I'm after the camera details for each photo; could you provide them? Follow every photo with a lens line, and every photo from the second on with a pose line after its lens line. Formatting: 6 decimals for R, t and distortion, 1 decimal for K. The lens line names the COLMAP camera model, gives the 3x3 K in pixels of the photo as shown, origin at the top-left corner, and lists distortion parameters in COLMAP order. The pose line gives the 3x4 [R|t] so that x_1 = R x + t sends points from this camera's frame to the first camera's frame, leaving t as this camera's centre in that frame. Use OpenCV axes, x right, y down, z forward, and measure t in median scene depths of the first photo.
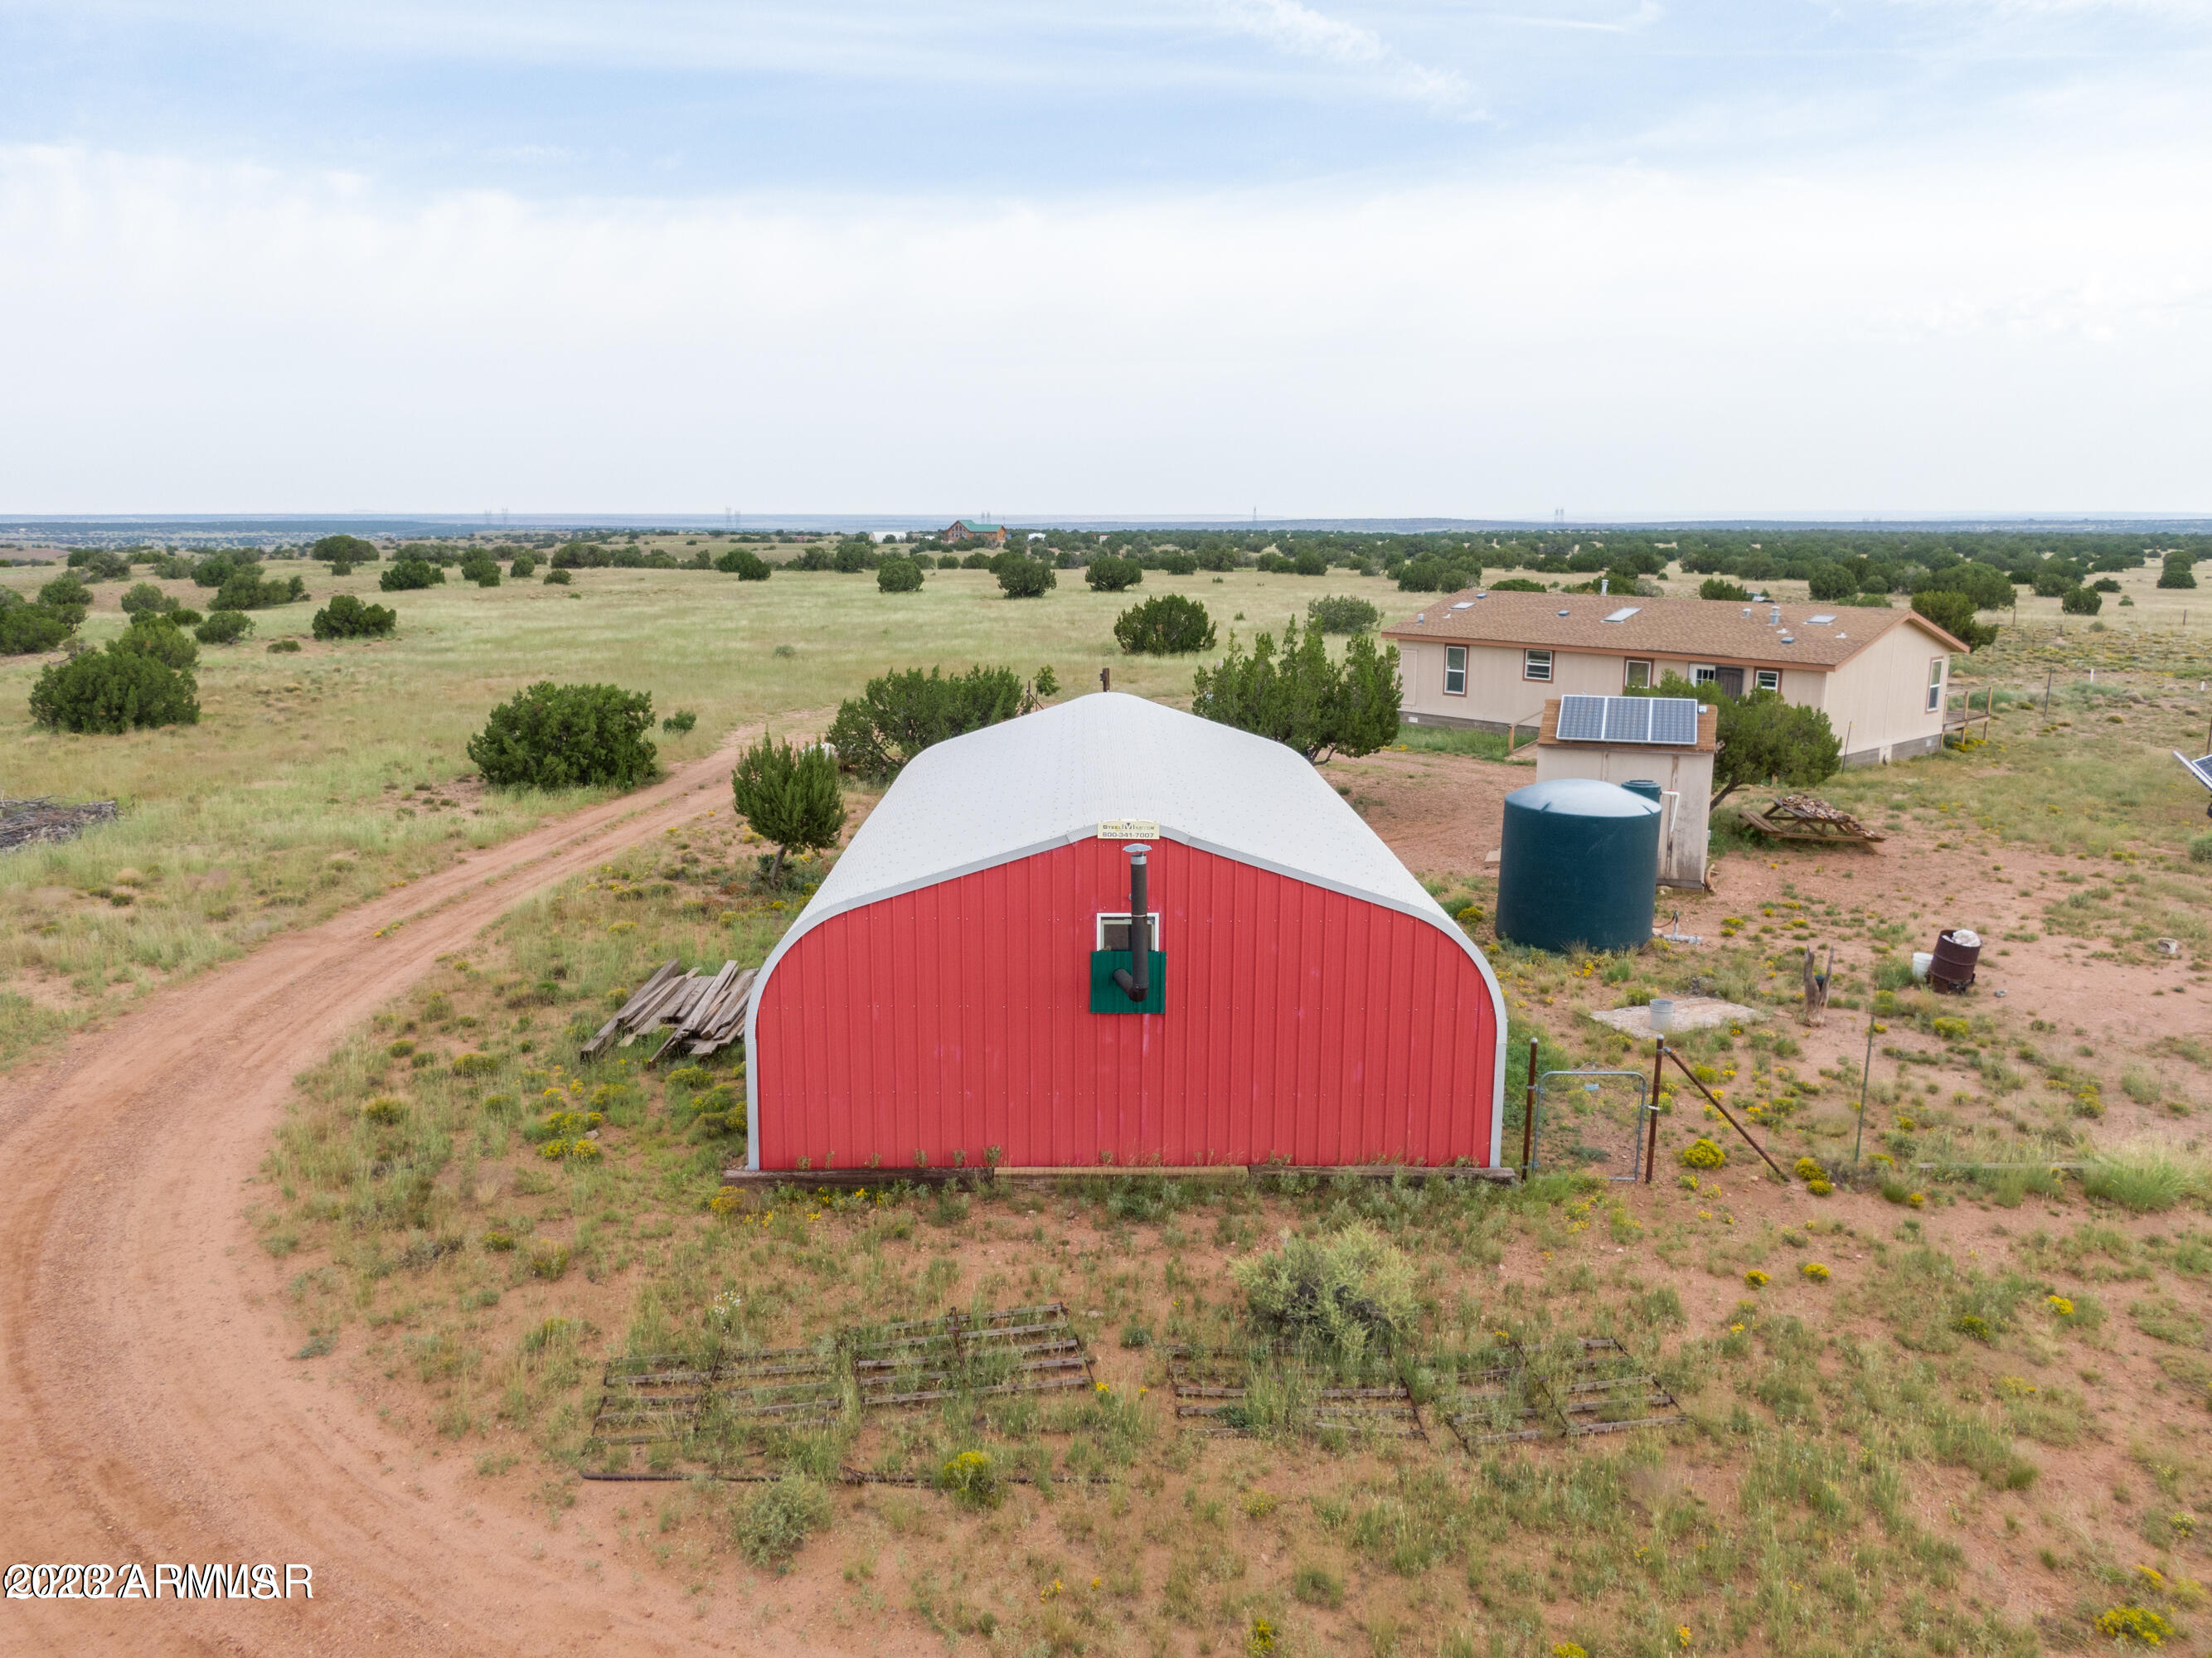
lens RADIAL K [[1564.1, 0, 1102.8], [0, 1564.1, 834.6], [0, 0, 1]] dist [0.025511, -0.041512]
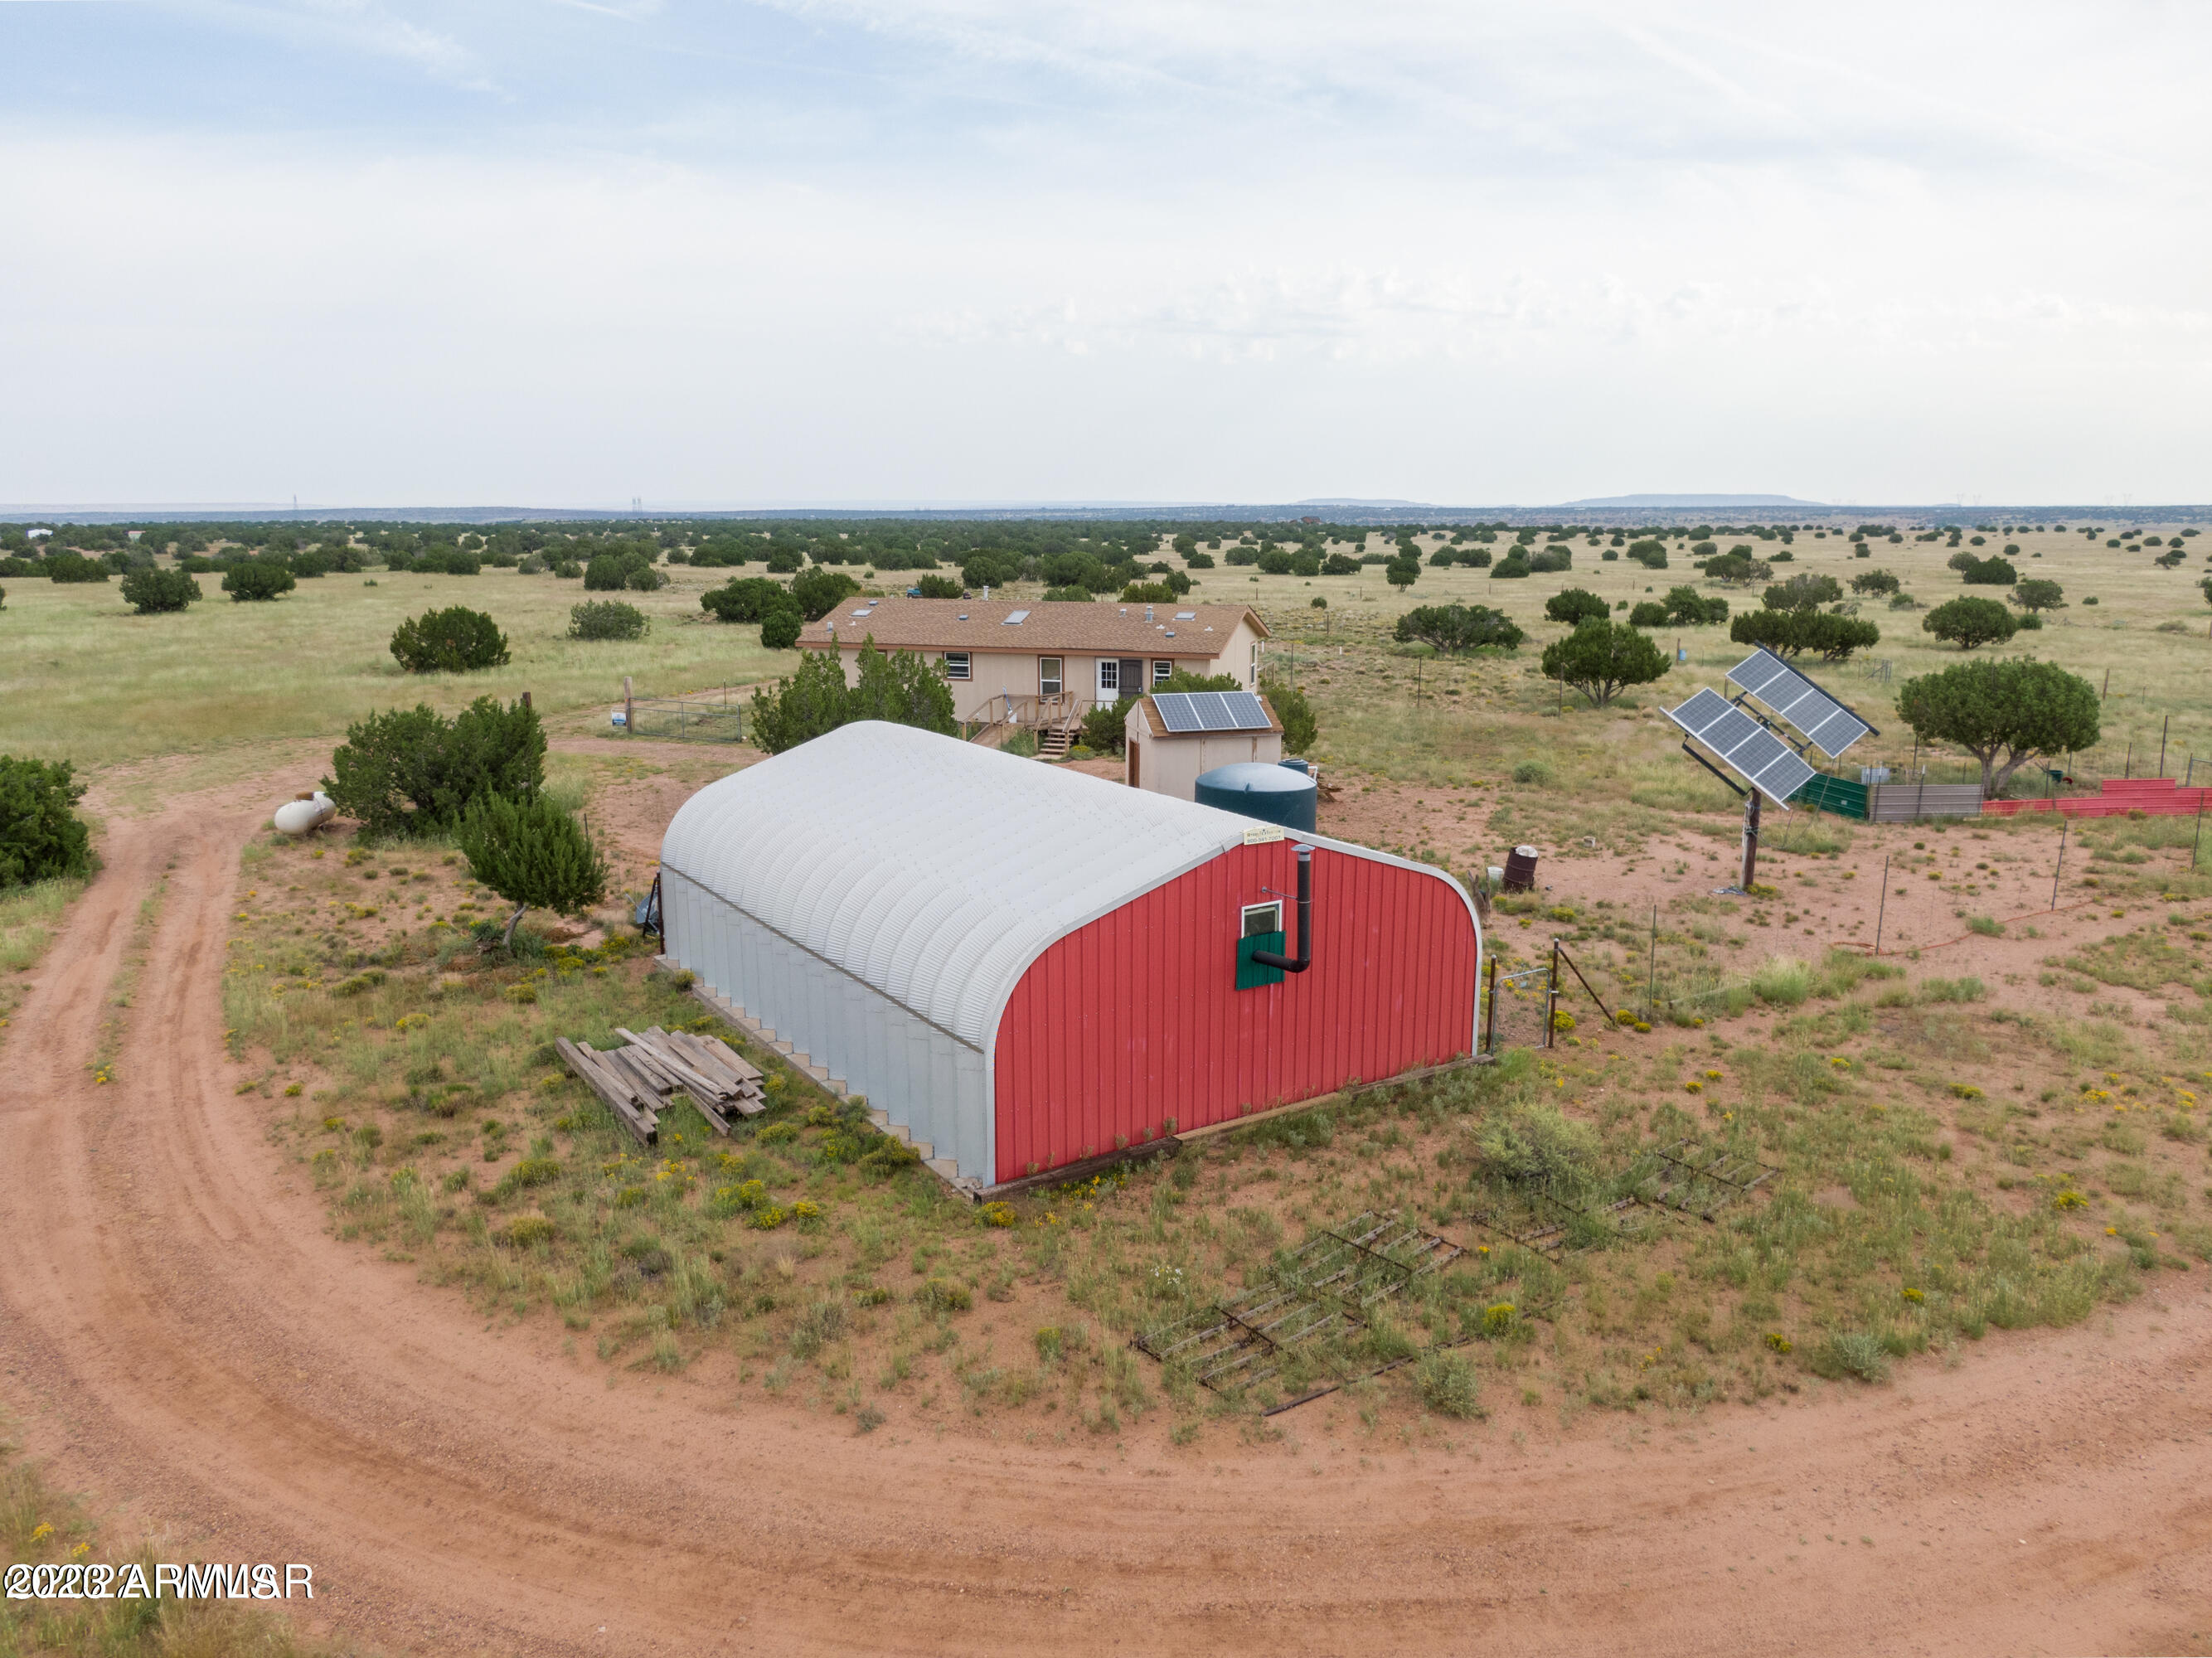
lens RADIAL K [[1564.1, 0, 1115.5], [0, 1564.1, 828.8], [0, 0, 1]] dist [0.025511, -0.041512]
pose [[0.841363, -0.111719, 0.528798, -0.483294], [0.109922, 0.993325, 0.034965, -0.042279], [-0.529175, 0.028708, 0.848027, 0.016339]]
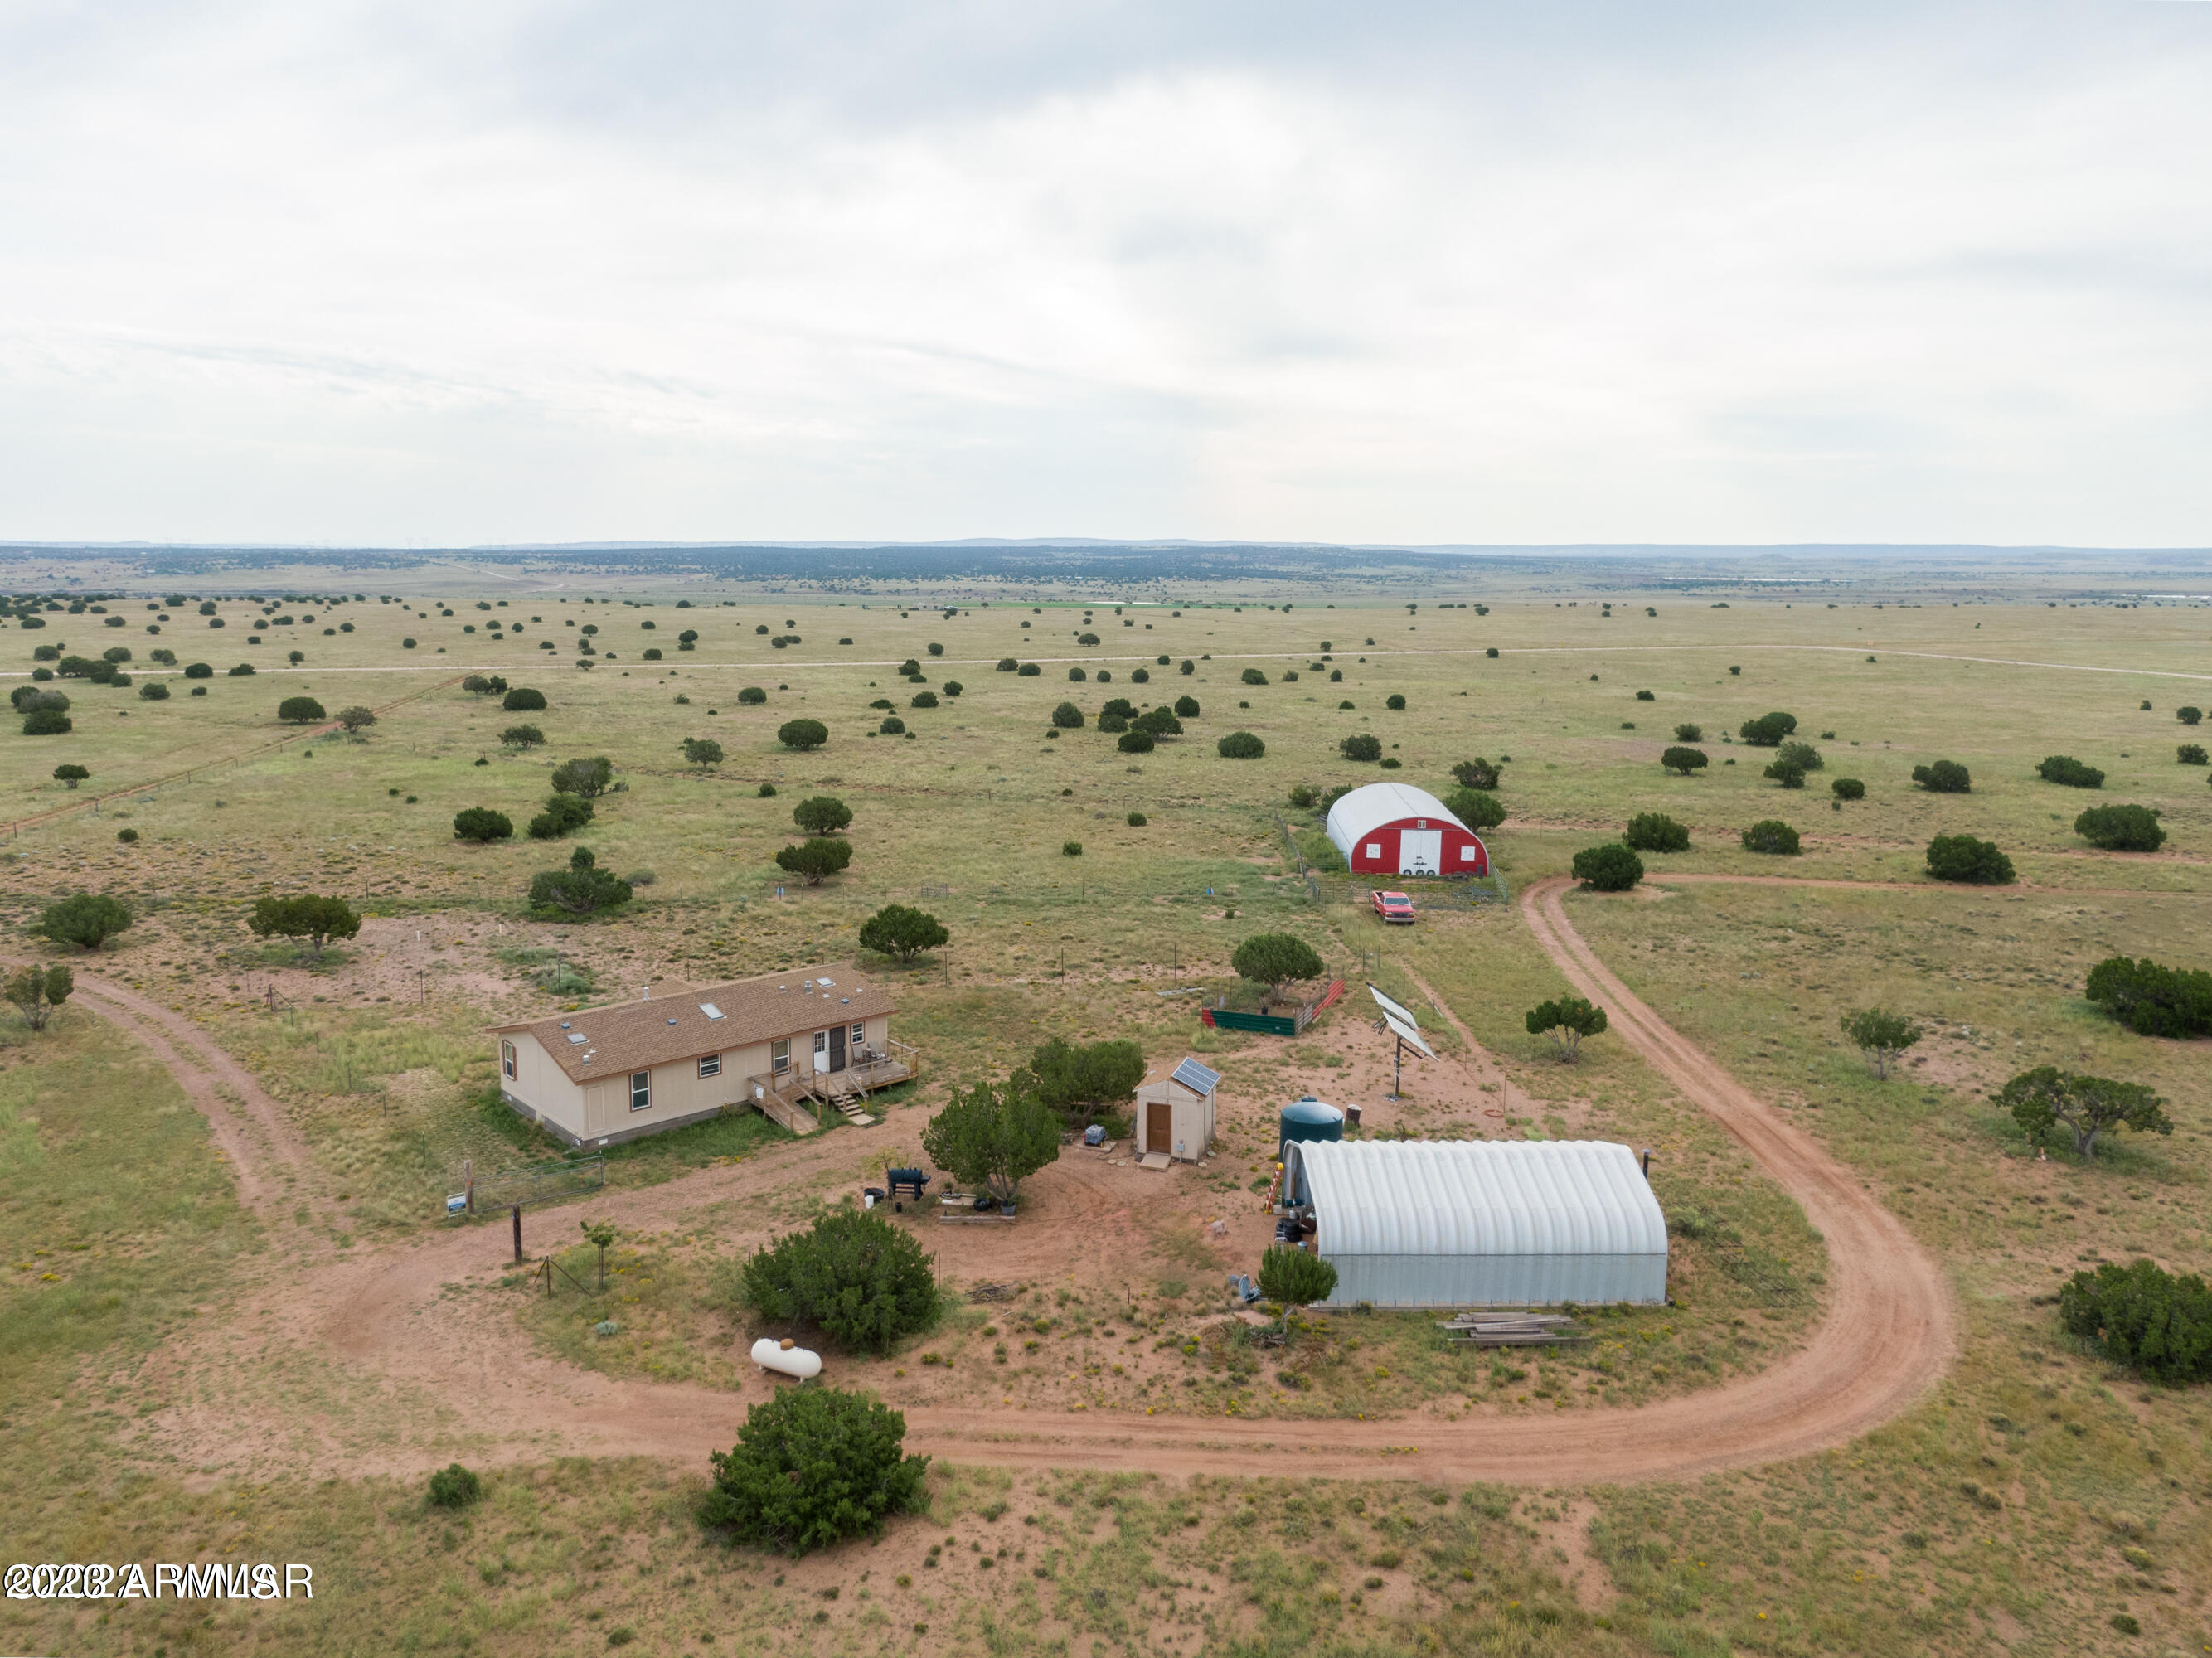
lens RADIAL K [[1564.1, 0, 1118.3], [0, 1564.1, 831.7], [0, 0, 1]] dist [0.025511, -0.041512]
pose [[-0.034004, -0.177070, 0.983611, -2.191082], [0.185331, 0.965993, 0.180306, -1.029953], [-0.982088, 0.188425, -0.000031, 1.334781]]
